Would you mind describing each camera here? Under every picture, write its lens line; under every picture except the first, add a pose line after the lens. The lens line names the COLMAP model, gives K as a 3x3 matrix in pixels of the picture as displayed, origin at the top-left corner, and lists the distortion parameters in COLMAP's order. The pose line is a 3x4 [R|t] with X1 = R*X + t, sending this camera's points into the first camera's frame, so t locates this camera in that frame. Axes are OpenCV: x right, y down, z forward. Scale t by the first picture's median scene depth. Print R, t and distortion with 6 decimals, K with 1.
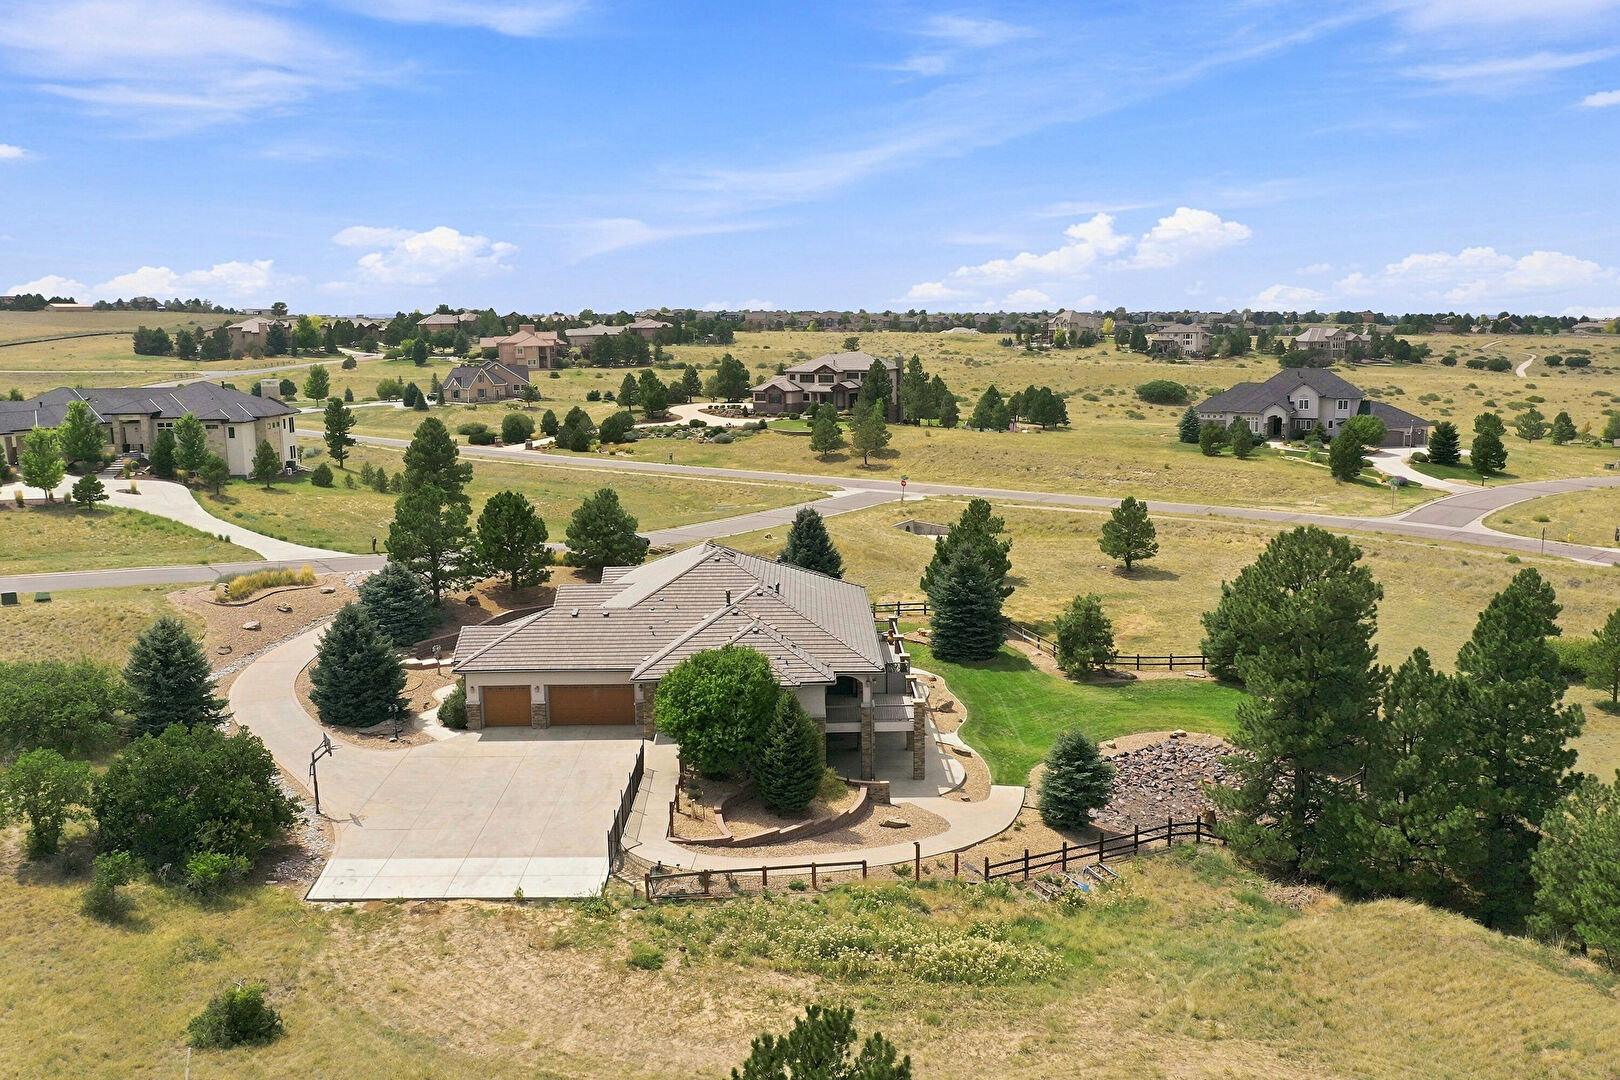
lens RADIAL K [[1294.4, 0, 810.0], [0, 1294.4, 540.0], [0, 0, 1]] dist [-0.007210, -0.003200]
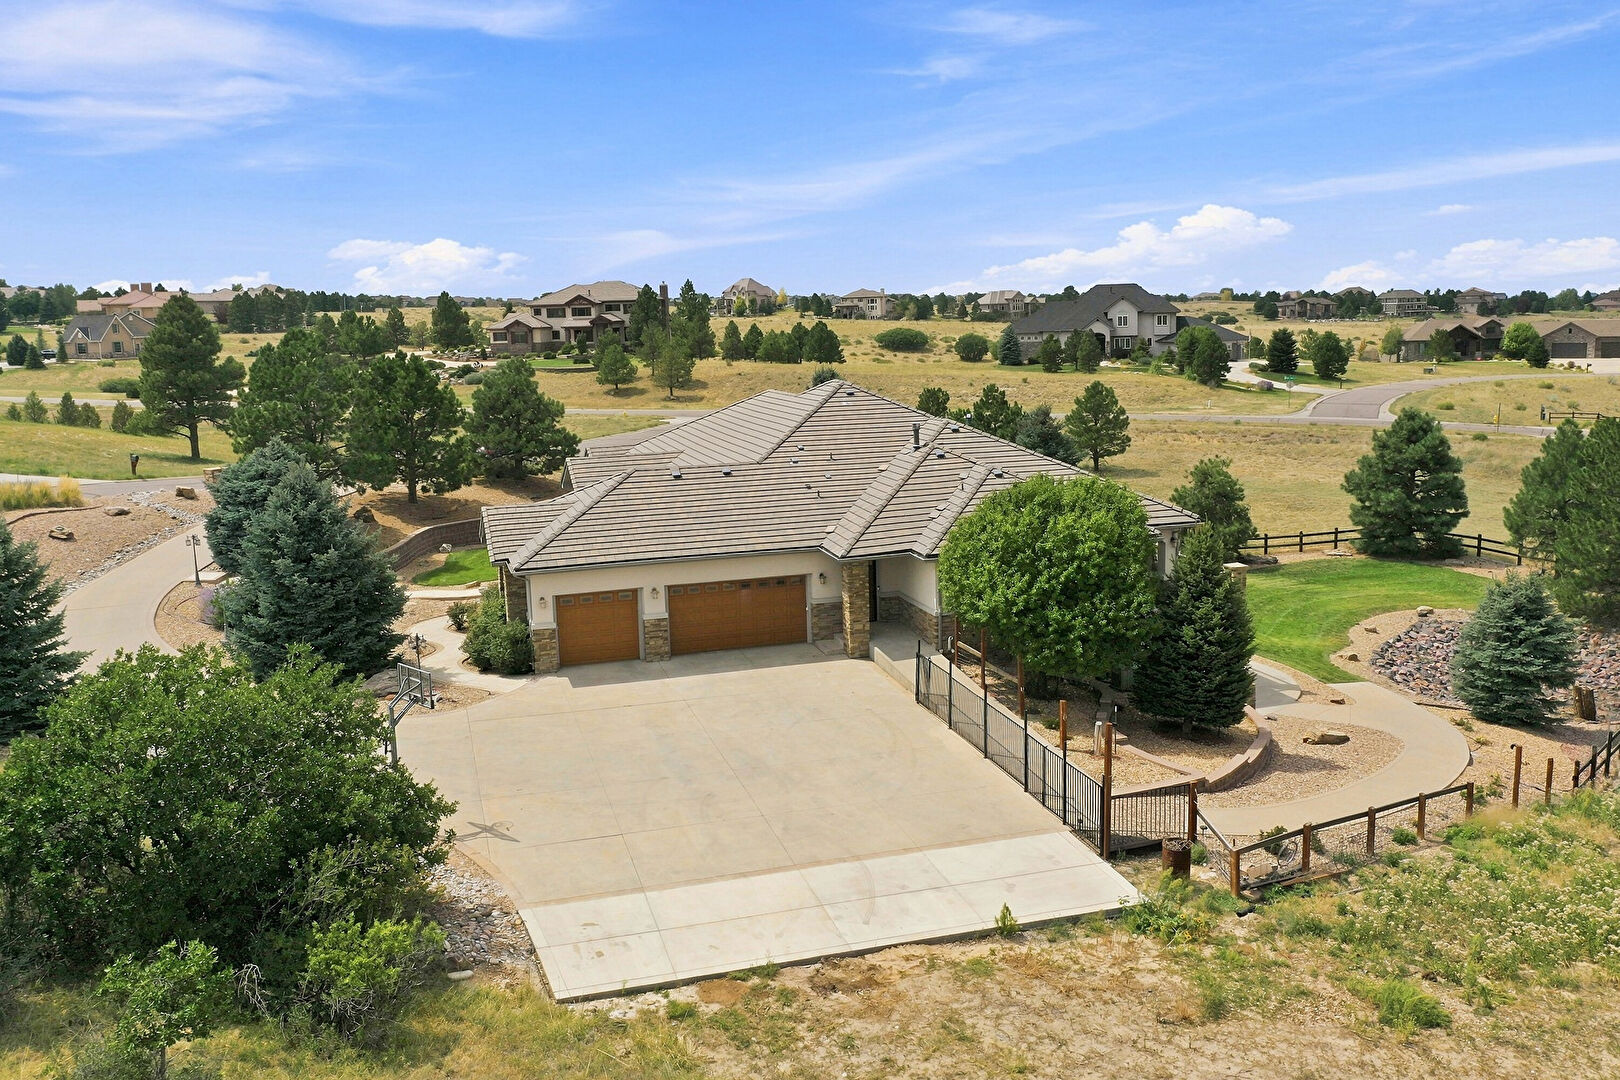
lens RADIAL K [[1334.4, 0, 810.0], [0, 1334.4, 540.0], [0, 0, 1]] dist [-0.003660, -0.007979]
pose [[0.958389, -0.061817, 0.278692, -0.314347], [0.062646, 0.998018, 0.005938, 0.093021], [-0.278506, 0.011768, 0.960362, 0.402086]]
